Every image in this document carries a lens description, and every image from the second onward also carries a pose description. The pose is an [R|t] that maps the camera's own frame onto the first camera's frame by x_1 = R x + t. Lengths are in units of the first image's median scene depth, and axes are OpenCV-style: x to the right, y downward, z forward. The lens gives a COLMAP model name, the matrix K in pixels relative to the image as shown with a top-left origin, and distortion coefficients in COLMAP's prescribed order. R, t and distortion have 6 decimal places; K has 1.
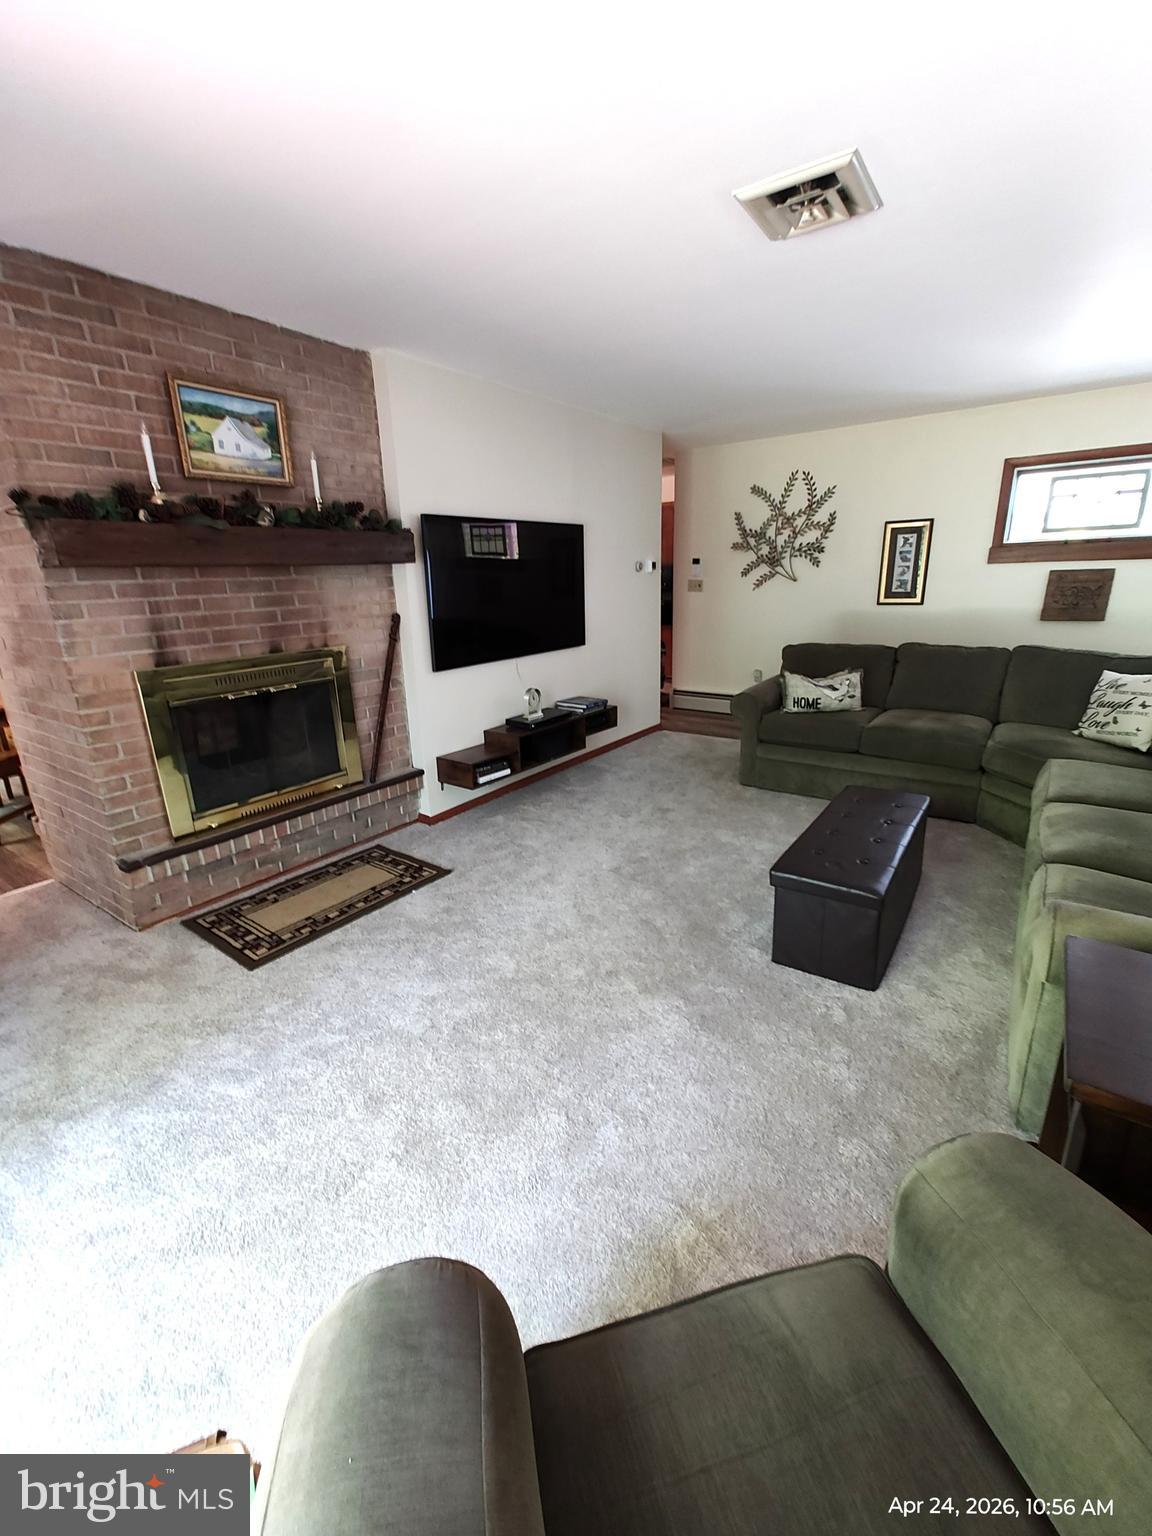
lens RADIAL K [[632.0, 0, 574.6], [0, 632.0, 767.5], [0, 0, 1]] dist [0.002694, -0.000674]
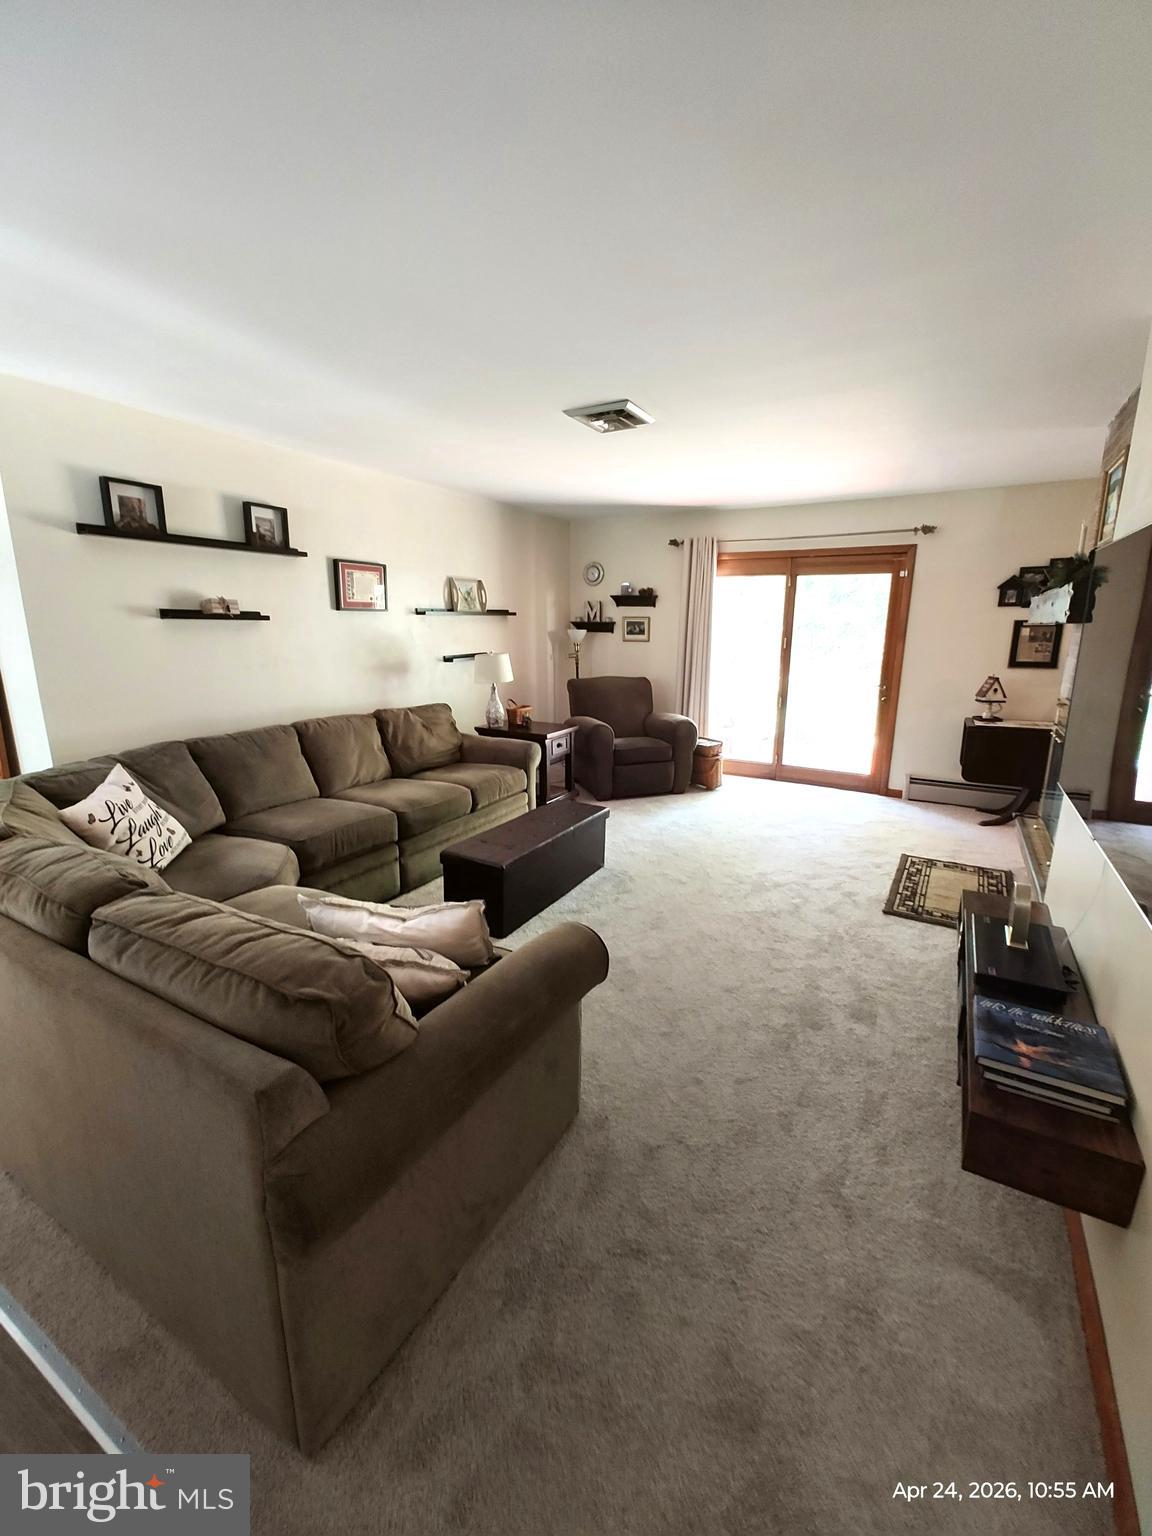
lens RADIAL K [[632.0, 0, 579.7], [0, 632.0, 775.2], [0, 0, 1]] dist [0.002694, -0.000674]
pose [[-0.996743, 0.045870, -0.066323, 0.409334], [0.008065, 0.875038, 0.483986, -0.610204], [0.080236, 0.481875, -0.872558, 1.954822]]
